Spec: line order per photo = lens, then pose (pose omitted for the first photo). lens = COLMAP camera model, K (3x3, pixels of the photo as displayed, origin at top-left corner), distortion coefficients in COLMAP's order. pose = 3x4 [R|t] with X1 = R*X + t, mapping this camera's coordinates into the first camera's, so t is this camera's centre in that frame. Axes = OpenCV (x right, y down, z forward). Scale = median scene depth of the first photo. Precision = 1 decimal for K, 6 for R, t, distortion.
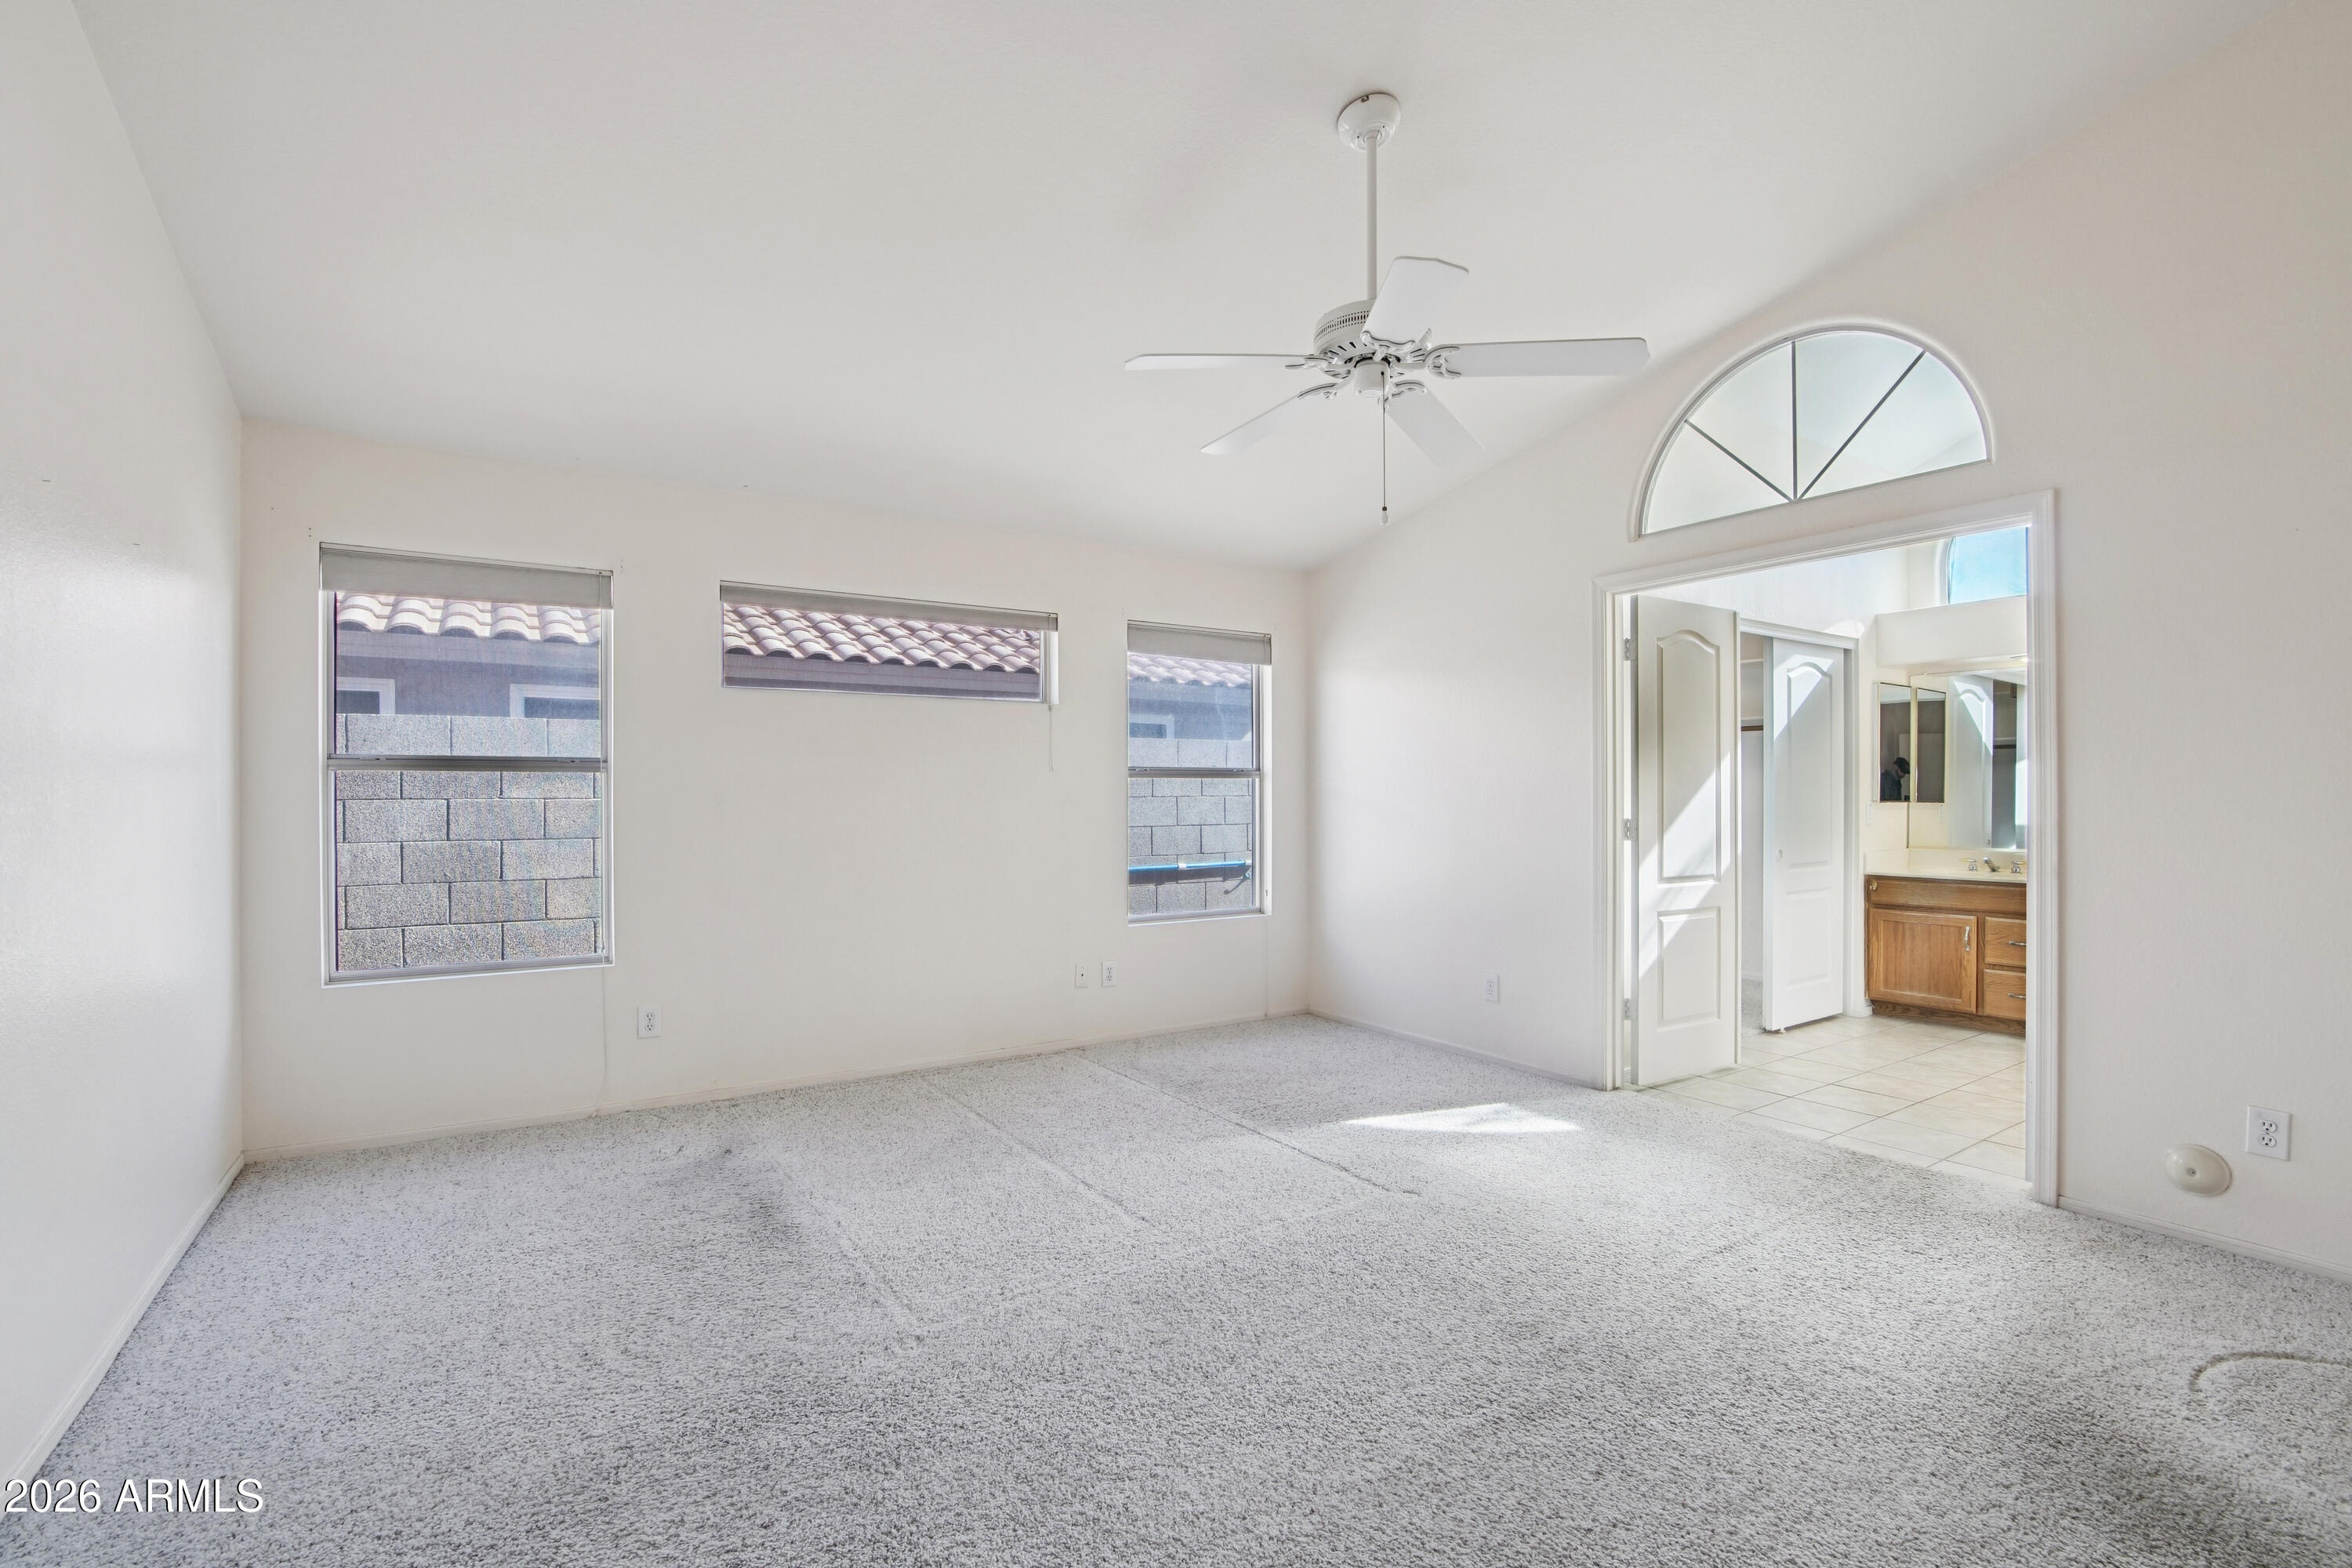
lens RADIAL K [[1071.8, 0, 1173.1], [0, 1071.8, 768.4], [0, 0, 1]] dist [-0.002167, -0.000891]
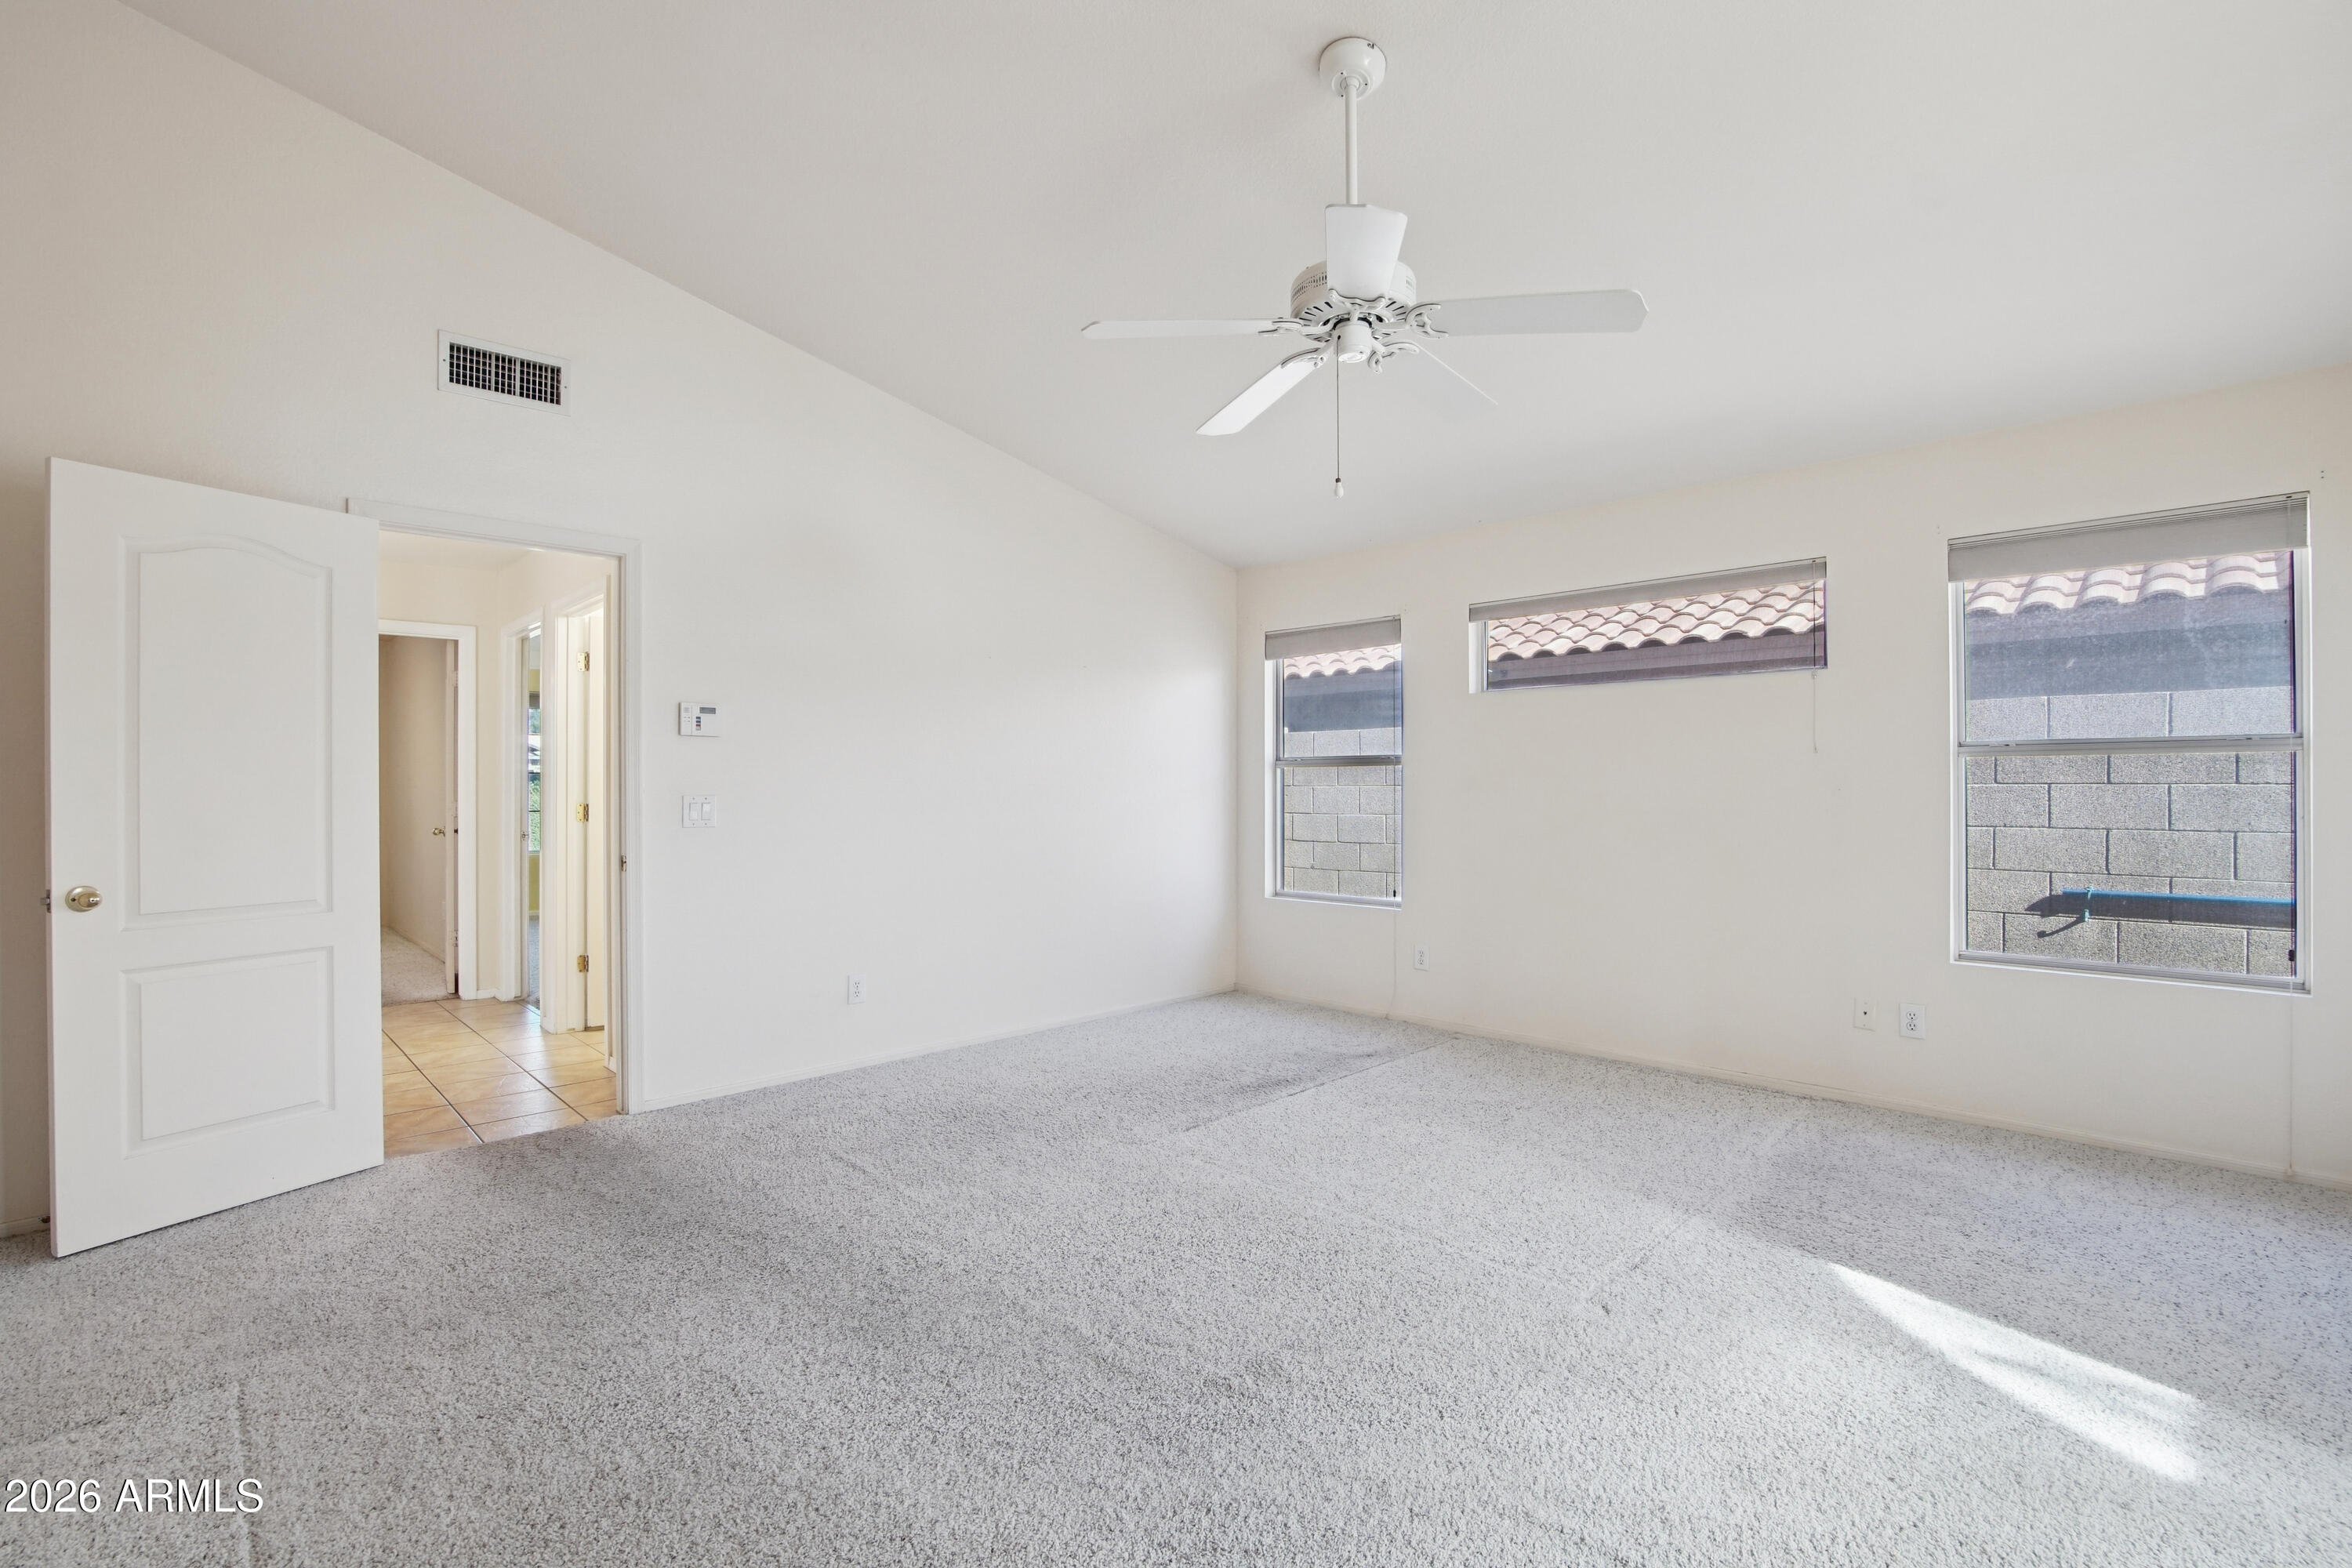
lens RADIAL K [[1071.8, 0, 1184.2], [0, 1071.8, 798.4], [0, 0, 1]] dist [-0.002167, -0.000891]
pose [[0.204513, 0.016320, -0.978728, 0.615708], [0.024856, 0.999452, 0.021860, 0.007468], [0.978548, -0.028798, 0.203995, 0.389043]]
